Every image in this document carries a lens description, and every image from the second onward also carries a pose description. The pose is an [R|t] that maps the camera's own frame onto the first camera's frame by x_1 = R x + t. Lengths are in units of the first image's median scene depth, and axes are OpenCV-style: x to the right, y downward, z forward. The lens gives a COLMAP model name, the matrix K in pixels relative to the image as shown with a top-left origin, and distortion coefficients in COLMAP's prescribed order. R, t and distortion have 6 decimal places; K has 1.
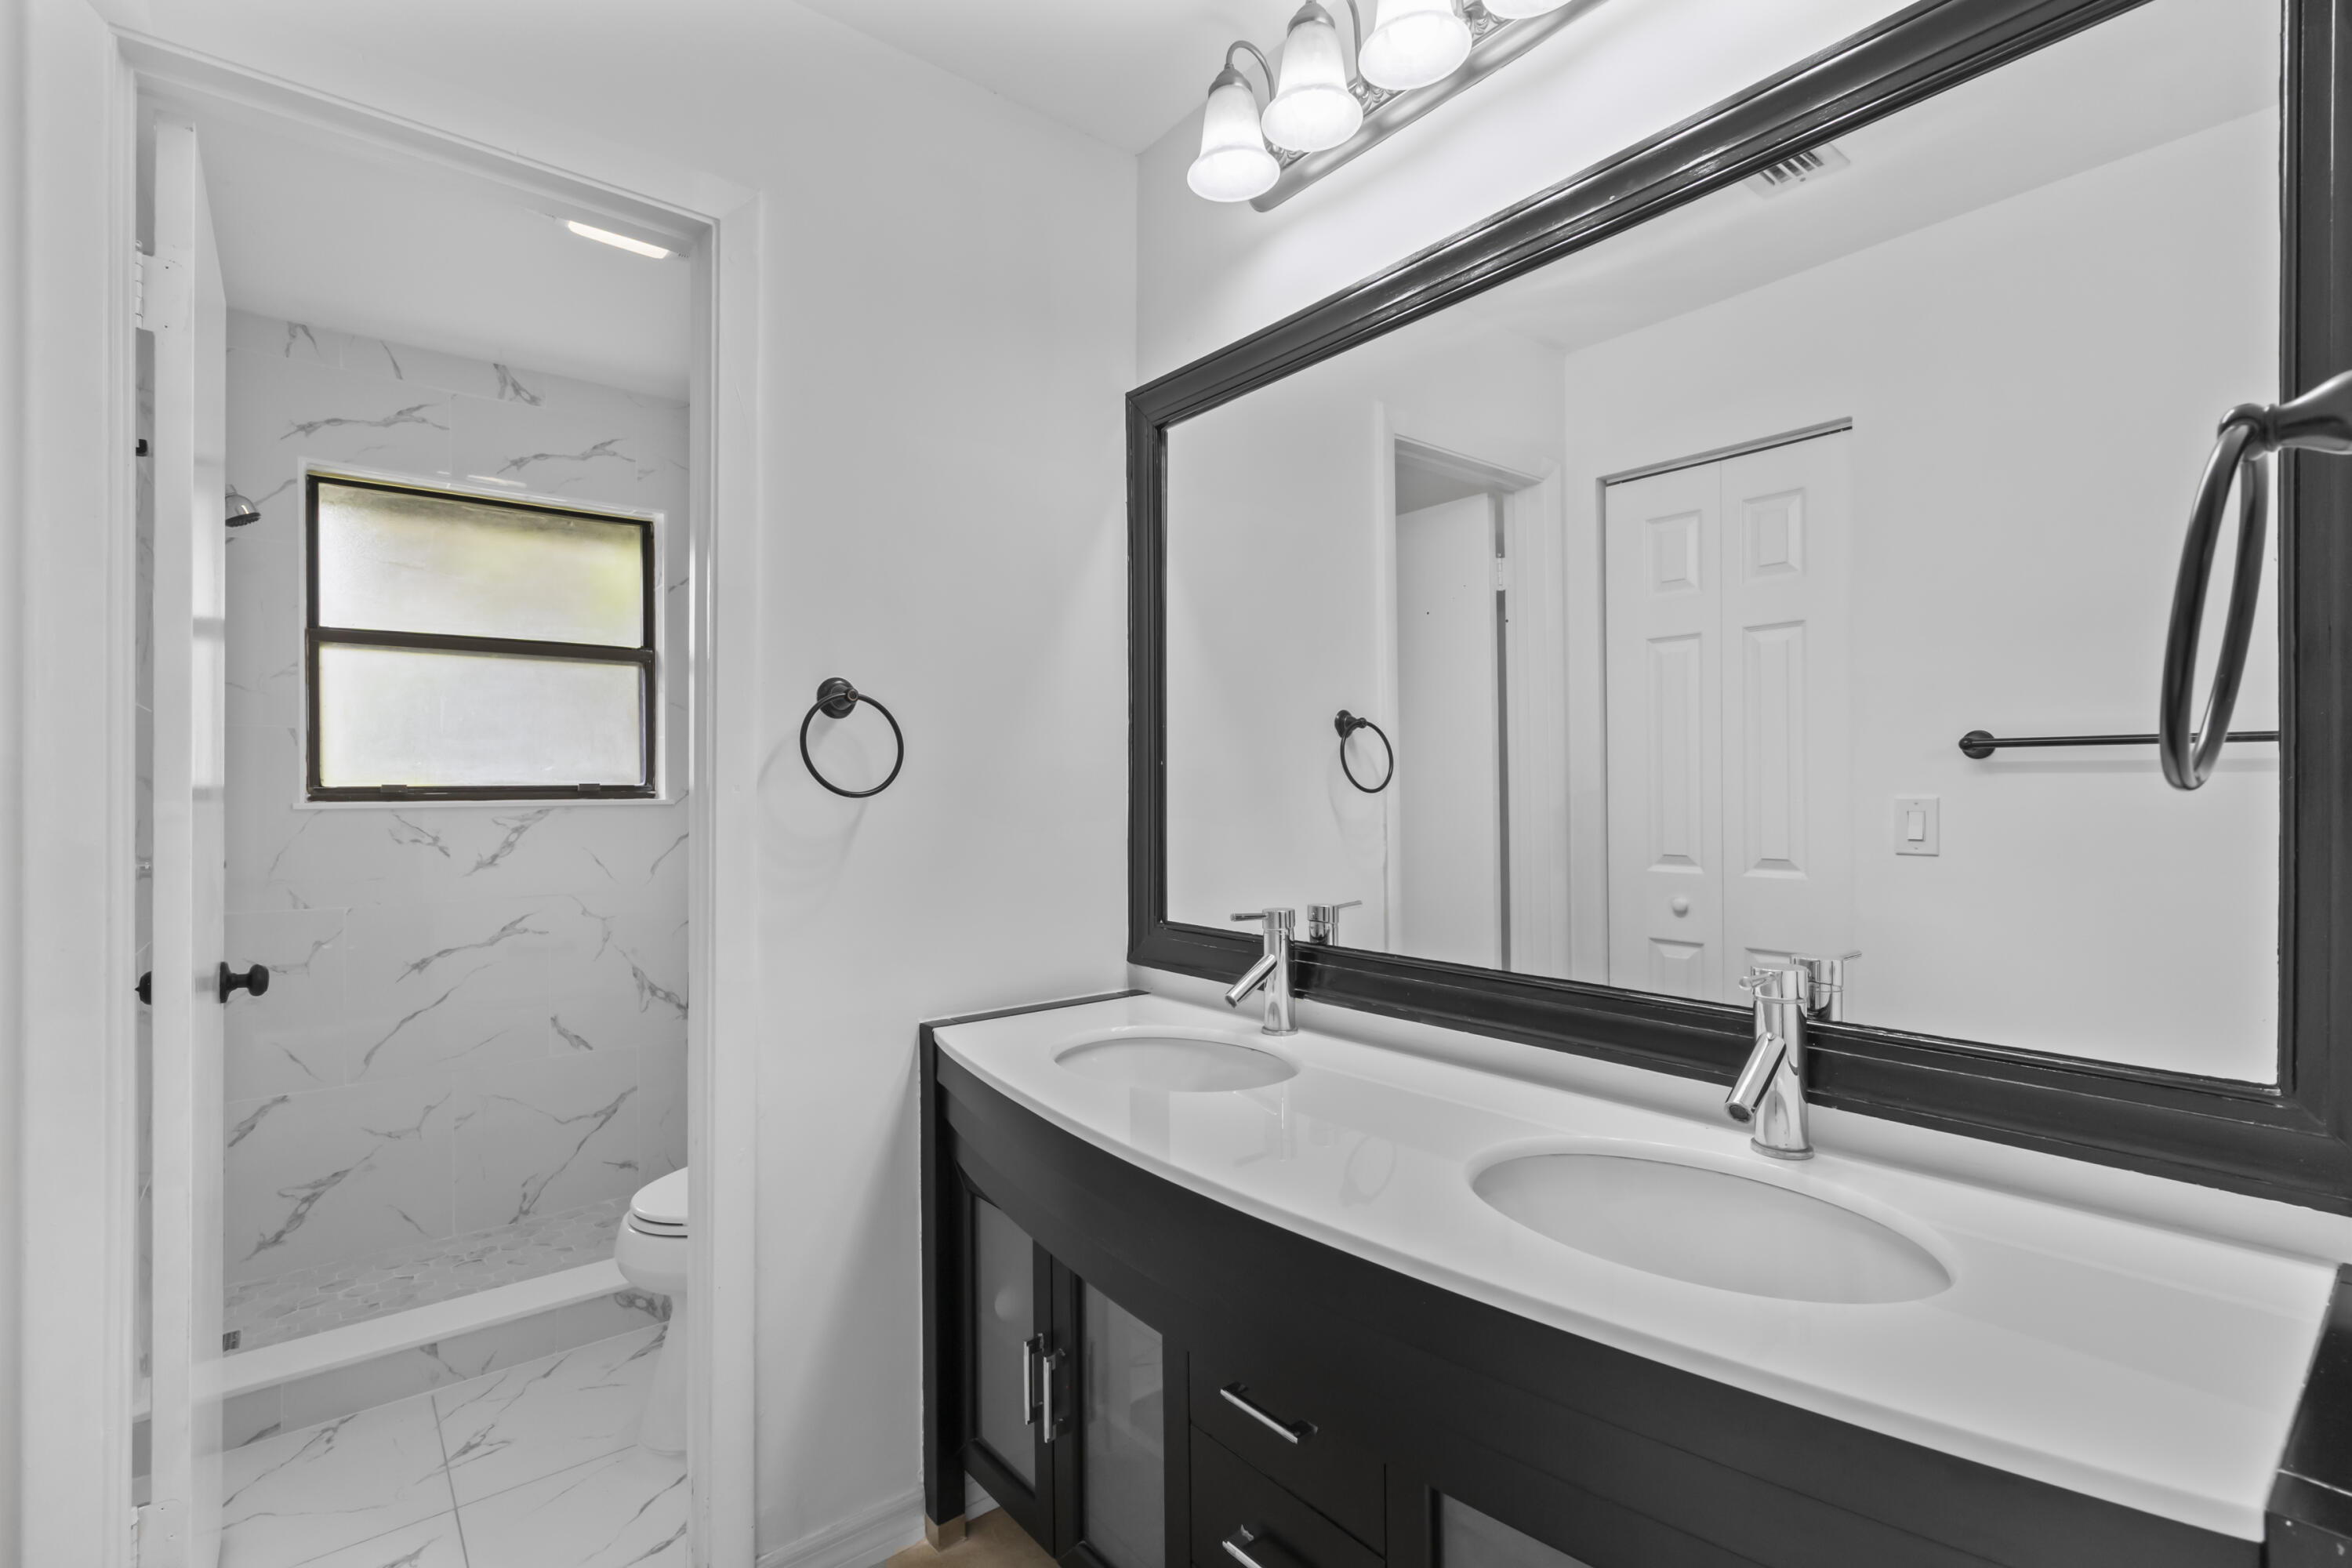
lens RADIAL K [[1107.2, 0, 1186.1], [0, 1107.2, 798.8], [0, 0, 1]] dist [-0.001581, 0.001709]
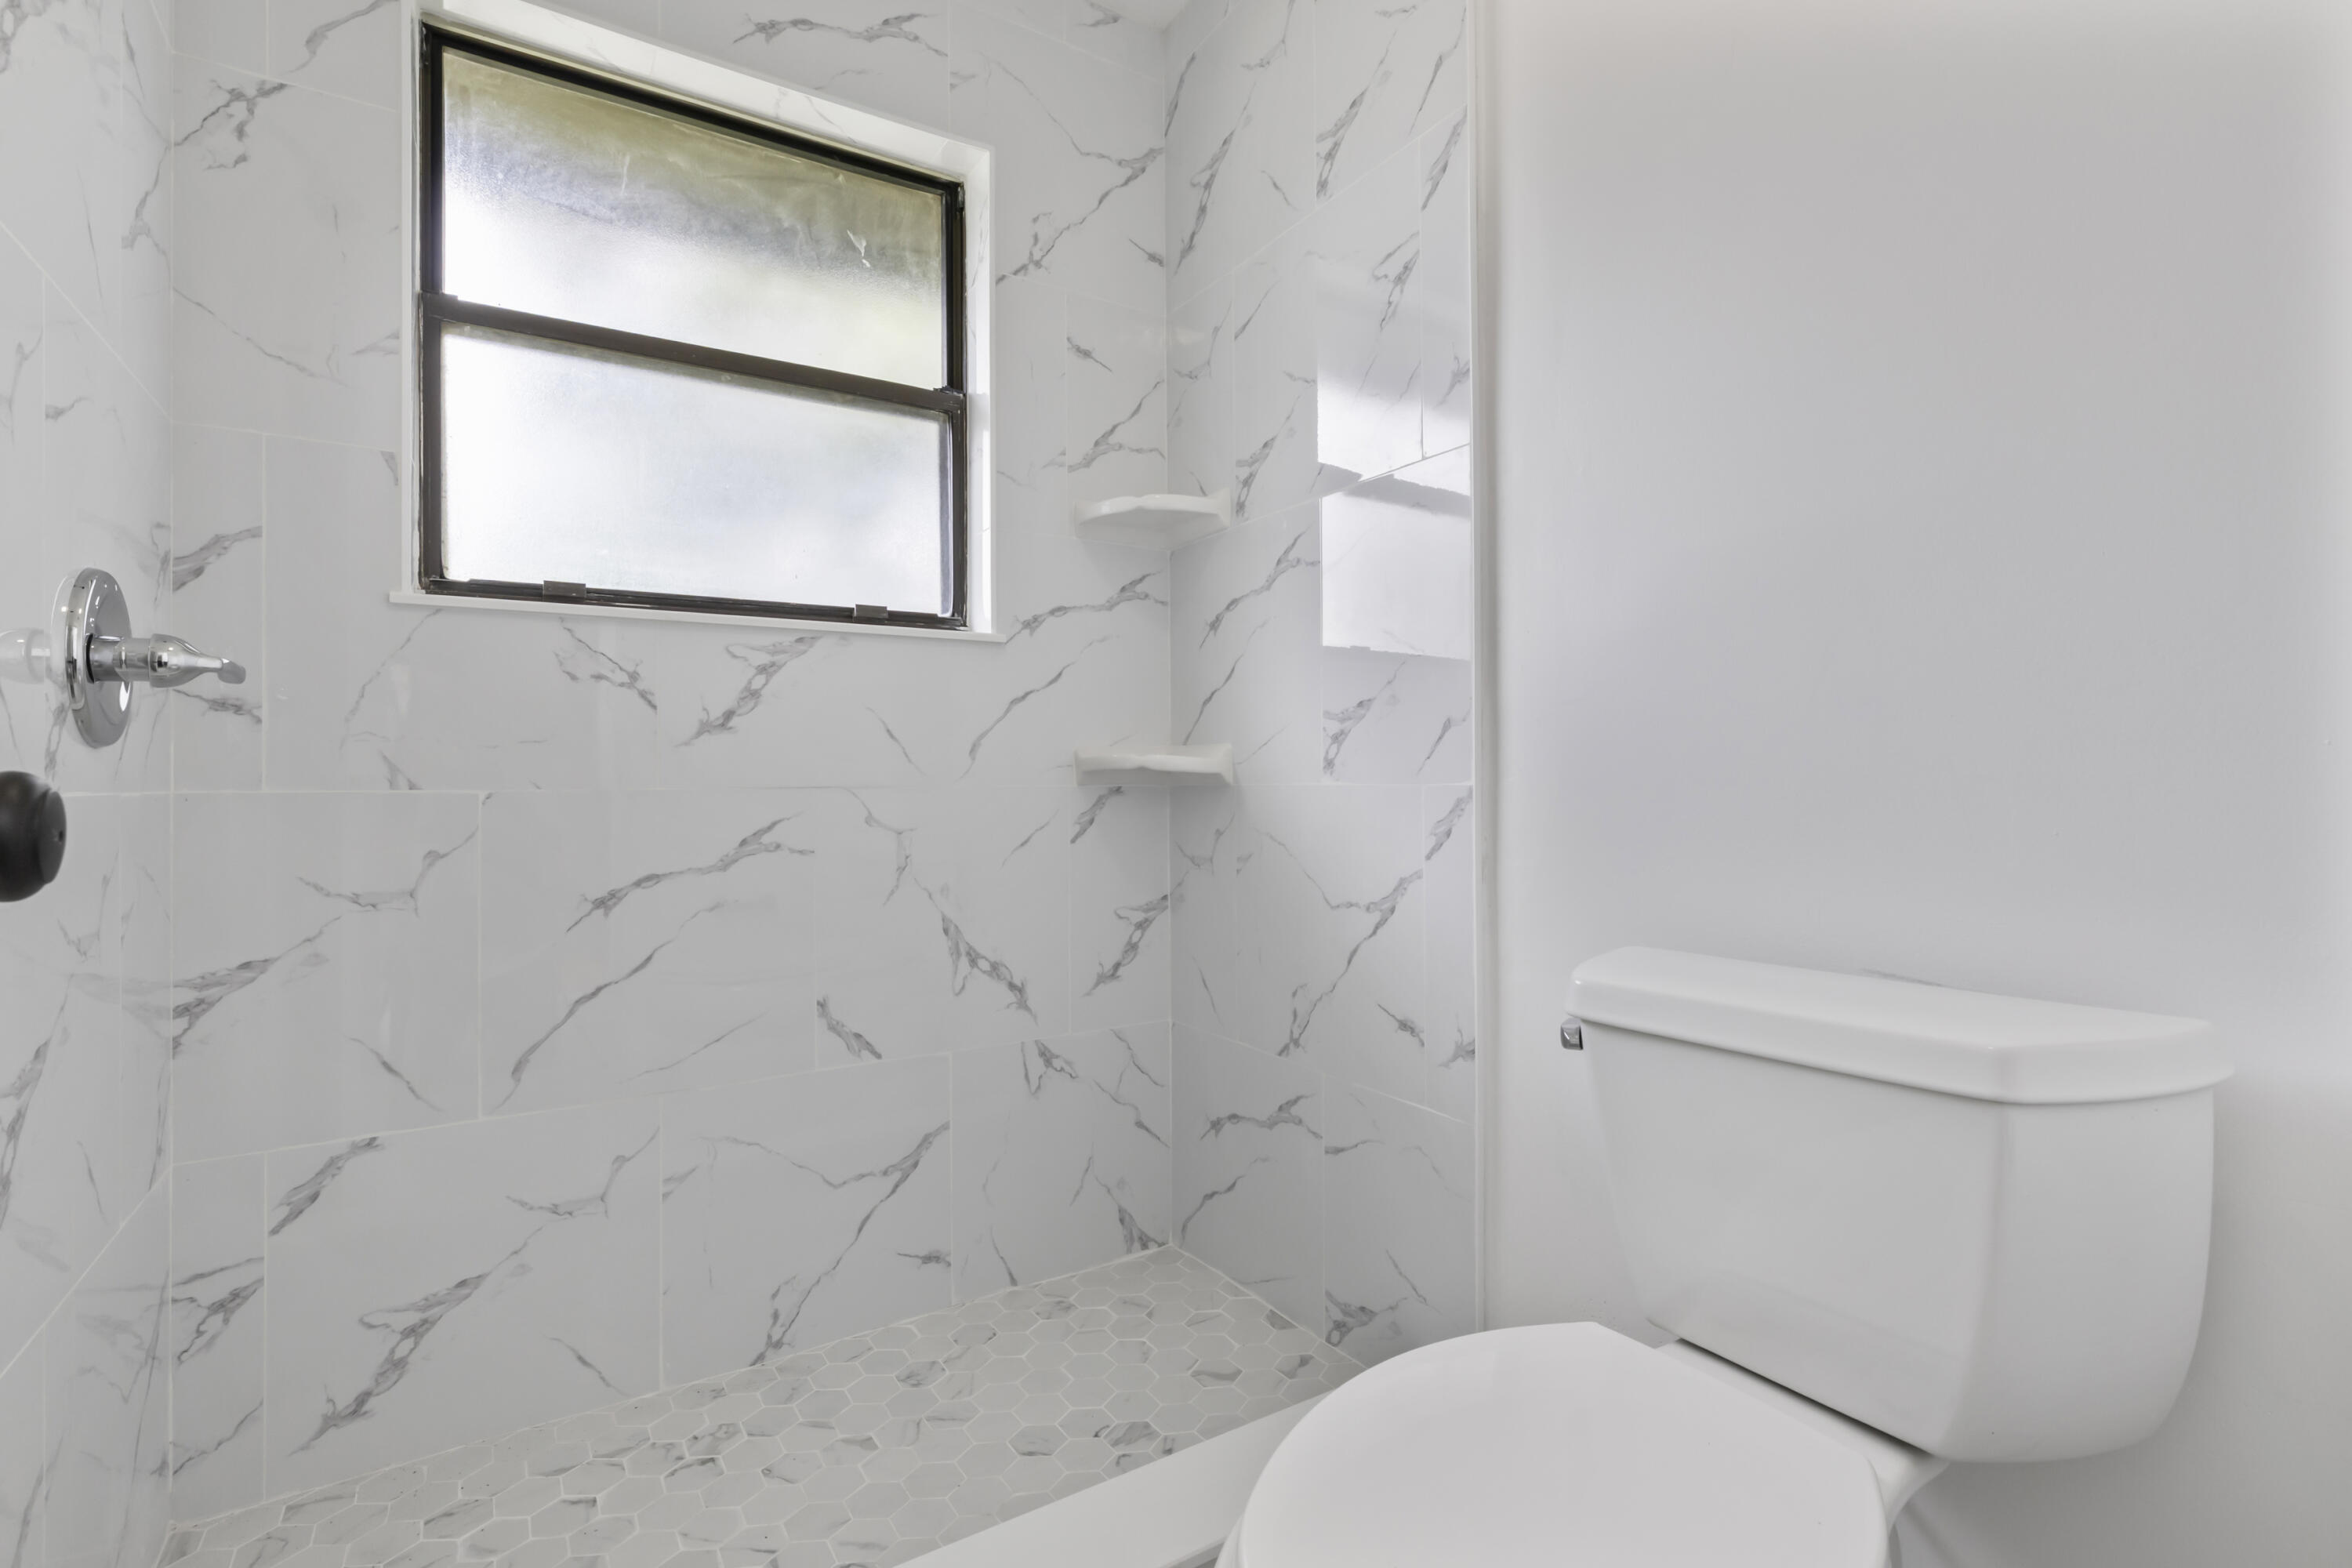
lens RADIAL K [[1107.2, 0, 1168.4], [0, 1107.2, 783.8], [0, 0, 1]] dist [-0.001581, 0.001709]
pose [[0.992965, 0.003250, -0.118366, -0.342481], [-0.003307, 0.999994, -0.000287, 0.089141], [0.118364, 0.000677, 0.992970, 0.476173]]
